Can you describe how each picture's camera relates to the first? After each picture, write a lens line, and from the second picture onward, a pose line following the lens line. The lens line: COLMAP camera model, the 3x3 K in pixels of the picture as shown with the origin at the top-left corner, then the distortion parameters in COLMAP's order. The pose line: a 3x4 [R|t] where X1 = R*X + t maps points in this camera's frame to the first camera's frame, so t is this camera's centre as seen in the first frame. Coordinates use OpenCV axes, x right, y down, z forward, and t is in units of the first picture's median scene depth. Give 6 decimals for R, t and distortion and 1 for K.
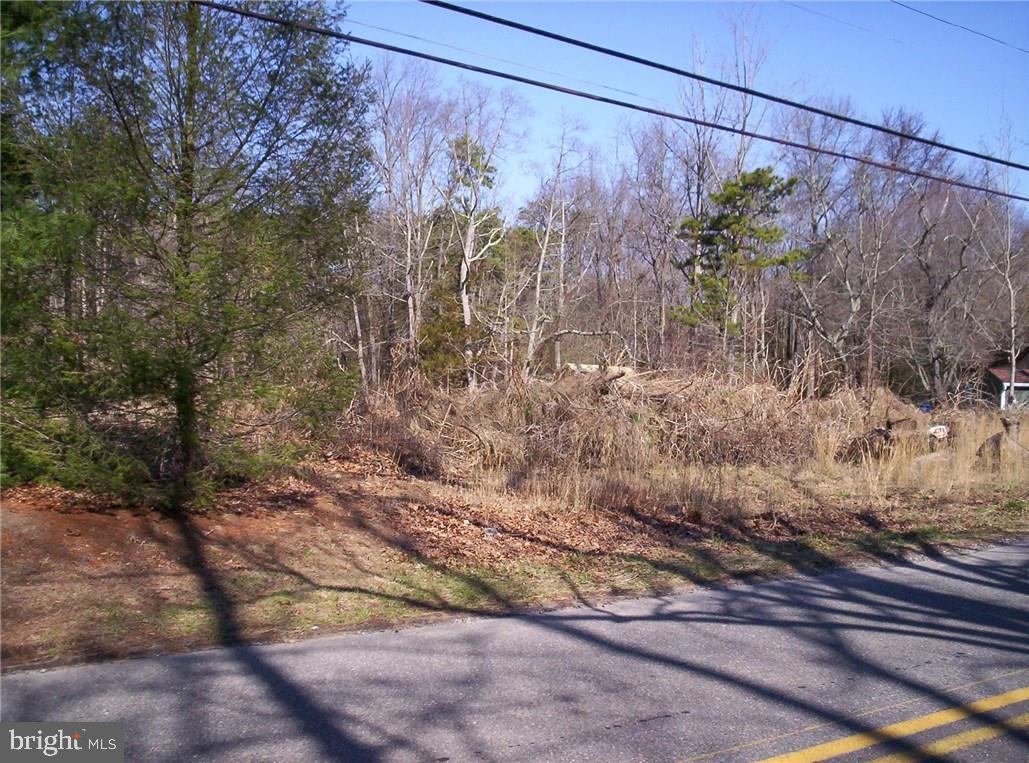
lens RADIAL K [[1124.7, 0, 499.8], [0, 1124.7, 412.1], [0, 0, 1]] dist [-0.096674, 0.030161]
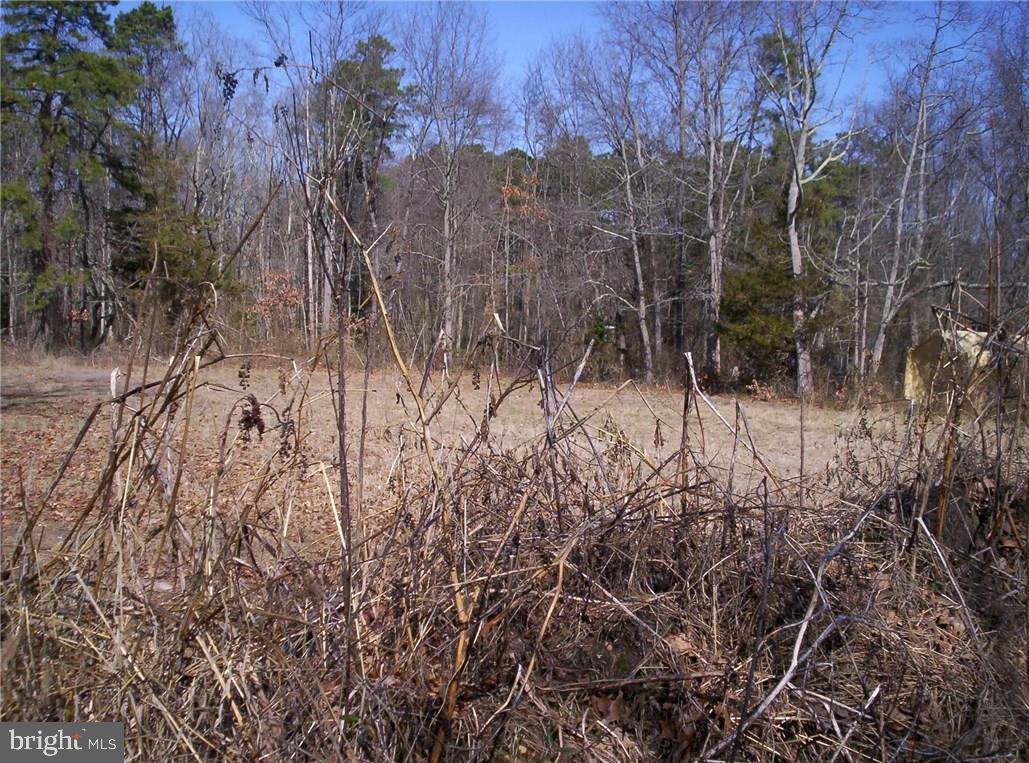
lens RADIAL K [[1124.7, 0, 499.8], [0, 1124.7, 412.1], [0, 0, 1]] dist [-0.096674, 0.030161]
pose [[0.972266, 0.020875, -0.232945, -0.048617], [-0.012196, 0.999179, 0.038638, -0.016744], [0.233560, -0.034725, 0.971722, 0.293157]]
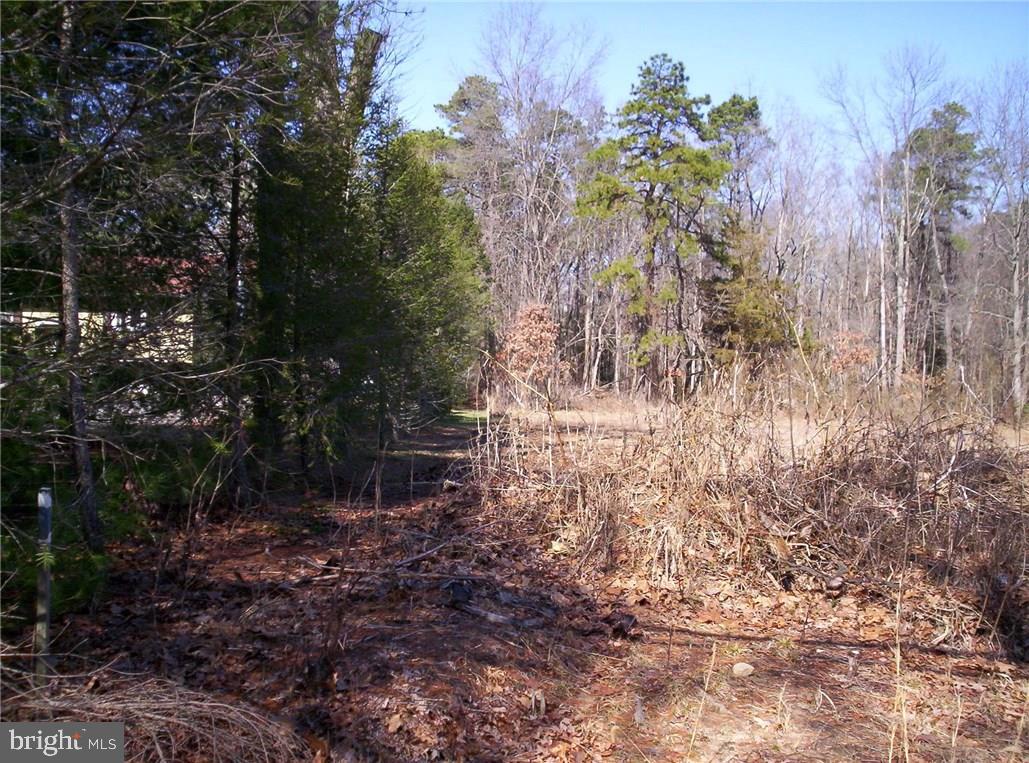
lens RADIAL K [[1124.7, 0, 499.8], [0, 1124.7, 412.1], [0, 0, 1]] dist [-0.096674, 0.030161]
pose [[0.733883, 0.020859, -0.678955, 0.014092], [-0.031969, 0.999481, -0.003849, -0.007359], [0.678523, 0.024531, 0.734170, 0.190972]]
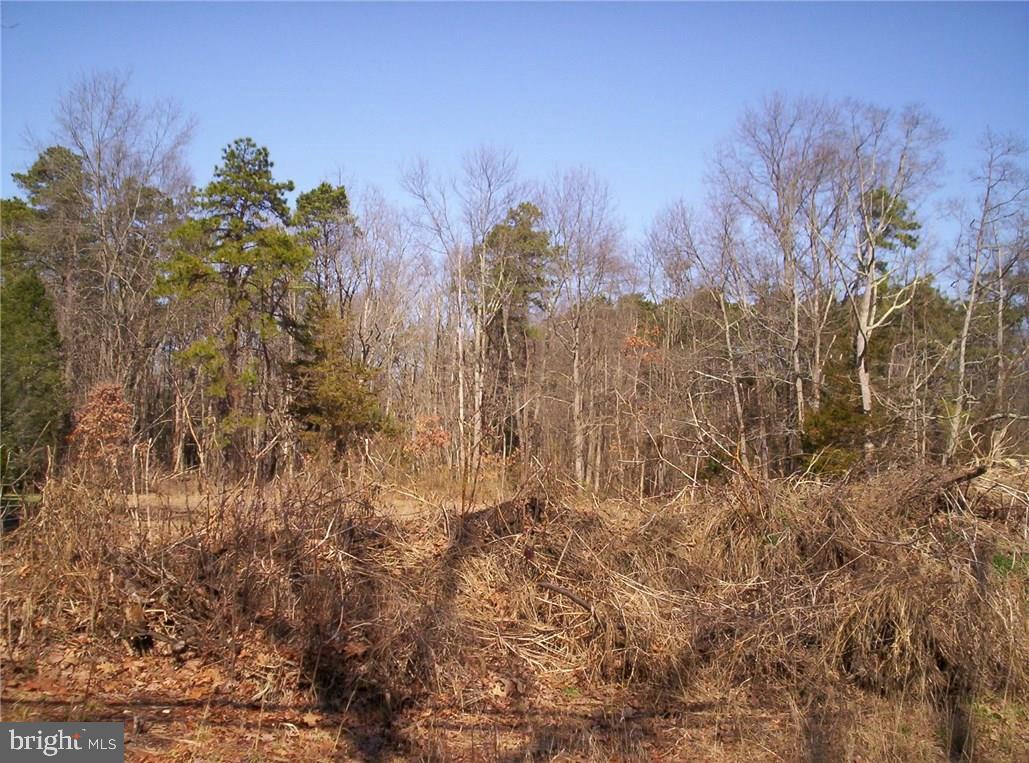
lens RADIAL K [[1124.7, 0, 499.8], [0, 1124.7, 412.1], [0, 0, 1]] dist [-0.096674, 0.030161]
pose [[0.918483, -0.020591, -0.394924, 0.045687], [-0.014796, 0.996155, -0.086350, -0.006106], [0.395183, 0.085155, 0.914647, 0.205503]]
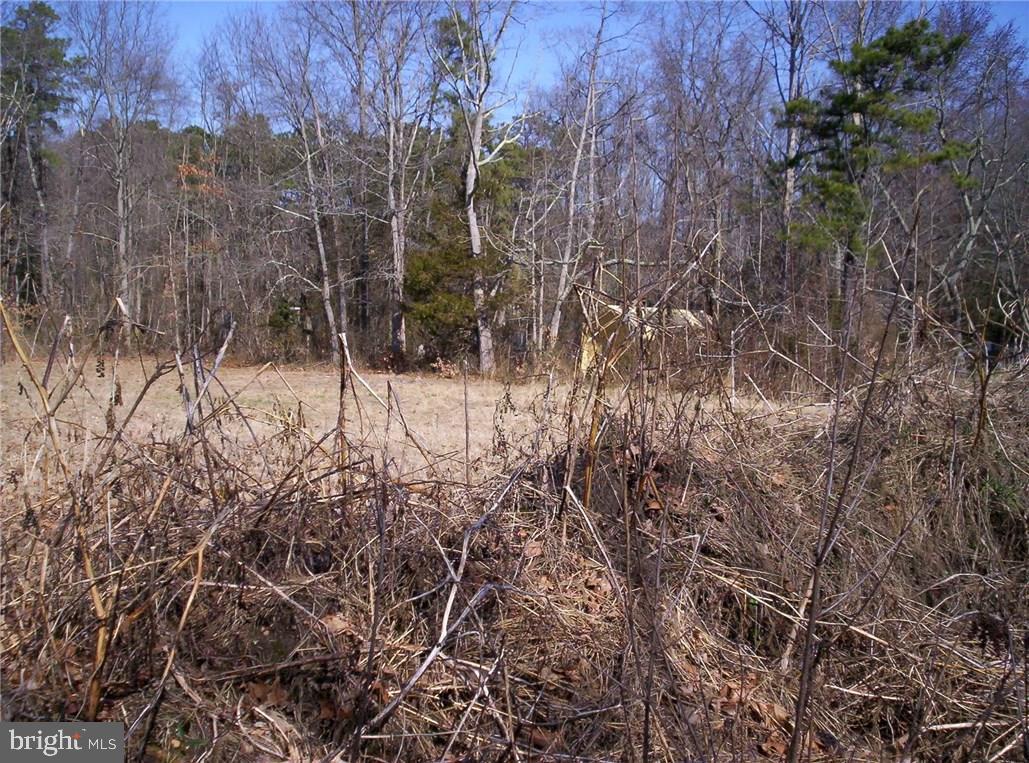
lens RADIAL K [[1124.7, 0, 499.8], [0, 1124.7, 412.1], [0, 0, 1]] dist [-0.096674, 0.030161]
pose [[0.999183, -0.012078, 0.038578, -0.046222], [0.009915, 0.998394, 0.055784, -0.016800], [-0.039190, -0.055356, 0.997697, 0.293250]]
